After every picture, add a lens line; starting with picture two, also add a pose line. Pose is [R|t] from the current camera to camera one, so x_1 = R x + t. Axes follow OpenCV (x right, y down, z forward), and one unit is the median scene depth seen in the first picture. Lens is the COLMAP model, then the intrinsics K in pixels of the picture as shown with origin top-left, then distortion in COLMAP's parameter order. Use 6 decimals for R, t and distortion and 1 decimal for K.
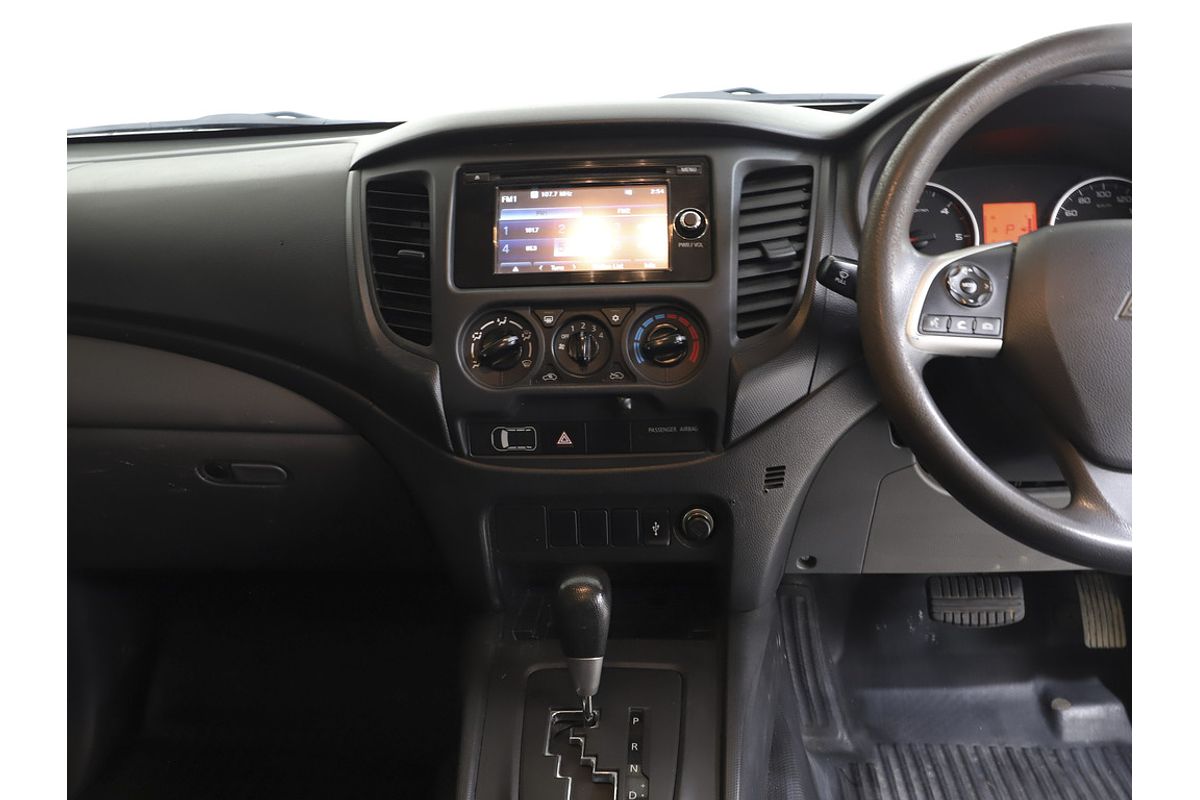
lens RADIAL K [[1187.6, 0, 605.1], [0, 1187.6, 396.1], [0, 0, 1]] dist [-0.015248, 0.000000]
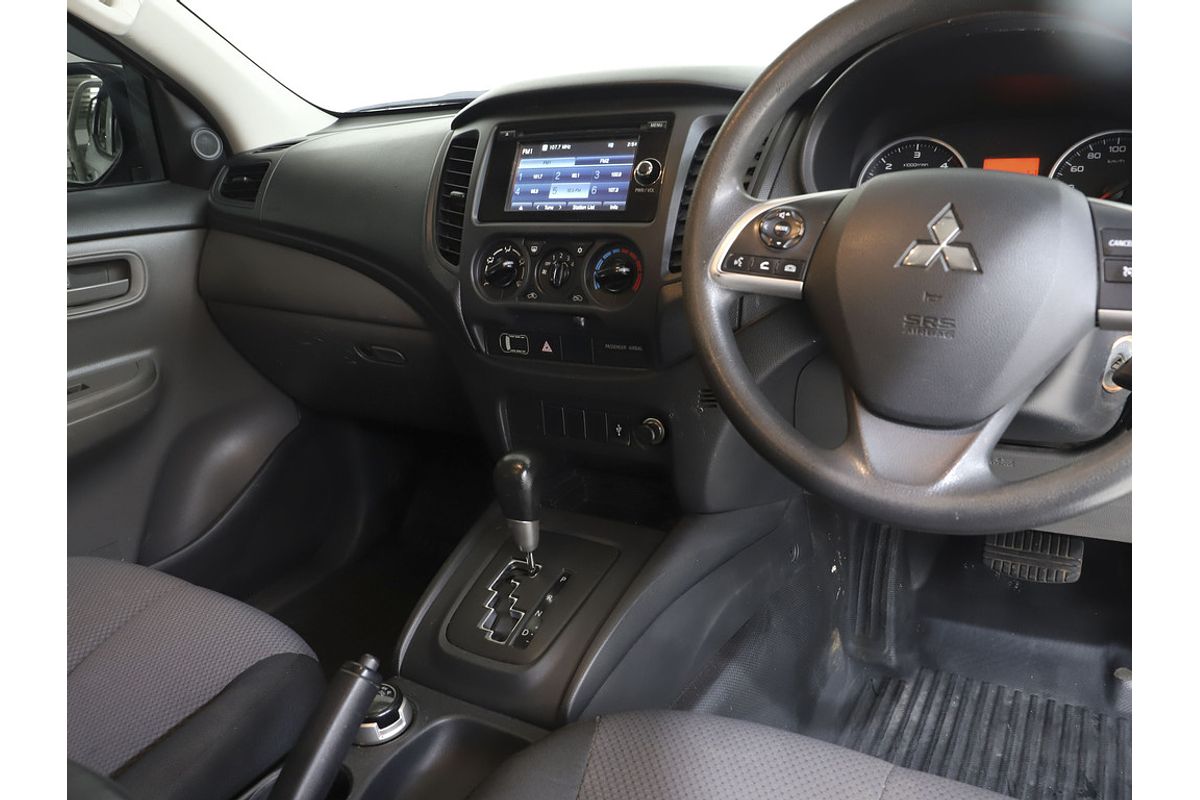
lens RADIAL K [[965.7, 0, 601.3], [0, 965.7, 403.9], [0, 0, 1]] dist [-0.050352, 0.033630]
pose [[0.880790, 0.117893, -0.458595, 0.483587], [-0.084515, 0.992099, 0.092723, -0.003550], [0.465903, -0.042911, 0.883795, 0.135289]]
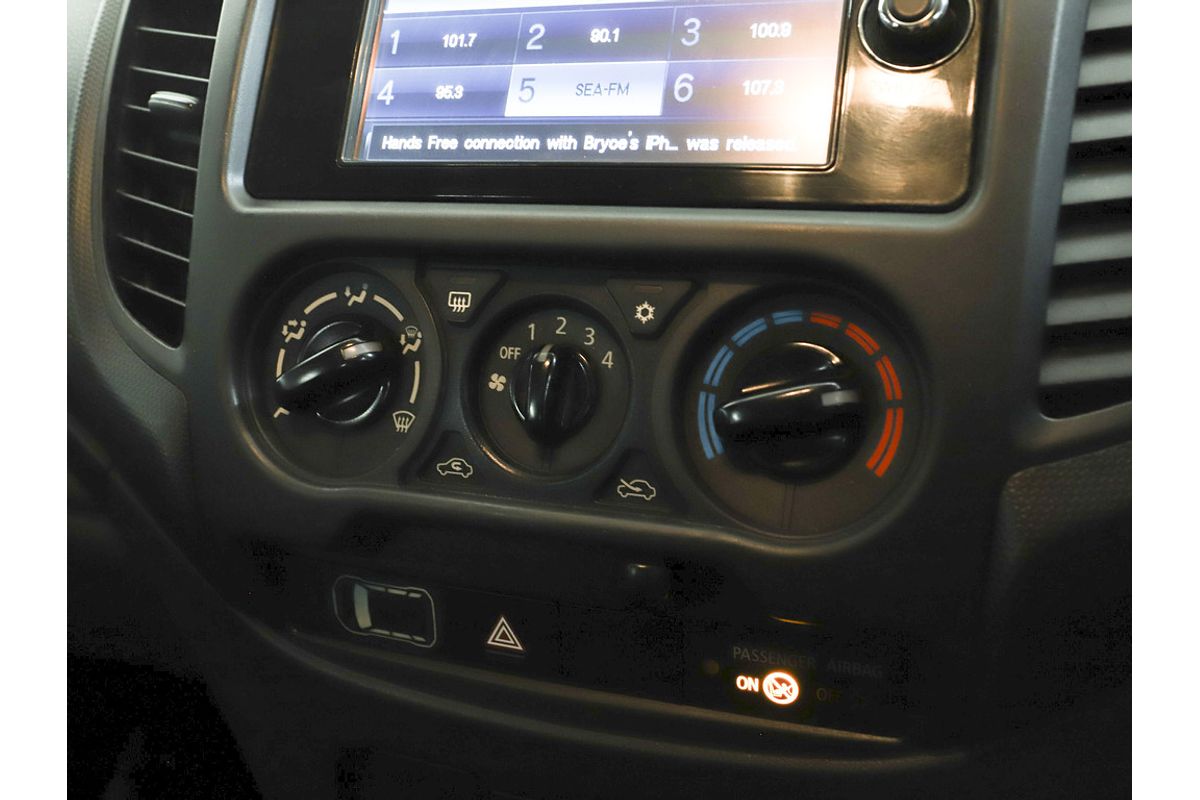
lens RADIAL K [[1220.1, 0, 590.3], [0, 1220.1, 406.0], [0, 0, 1]] dist [-0.014597, 0.000000]
pose [[0.941922, 0.100354, -0.320488, 0.101100], [-0.073760, 0.992827, 0.094101, -0.069006], [0.327632, -0.064997, 0.942567, 0.665938]]
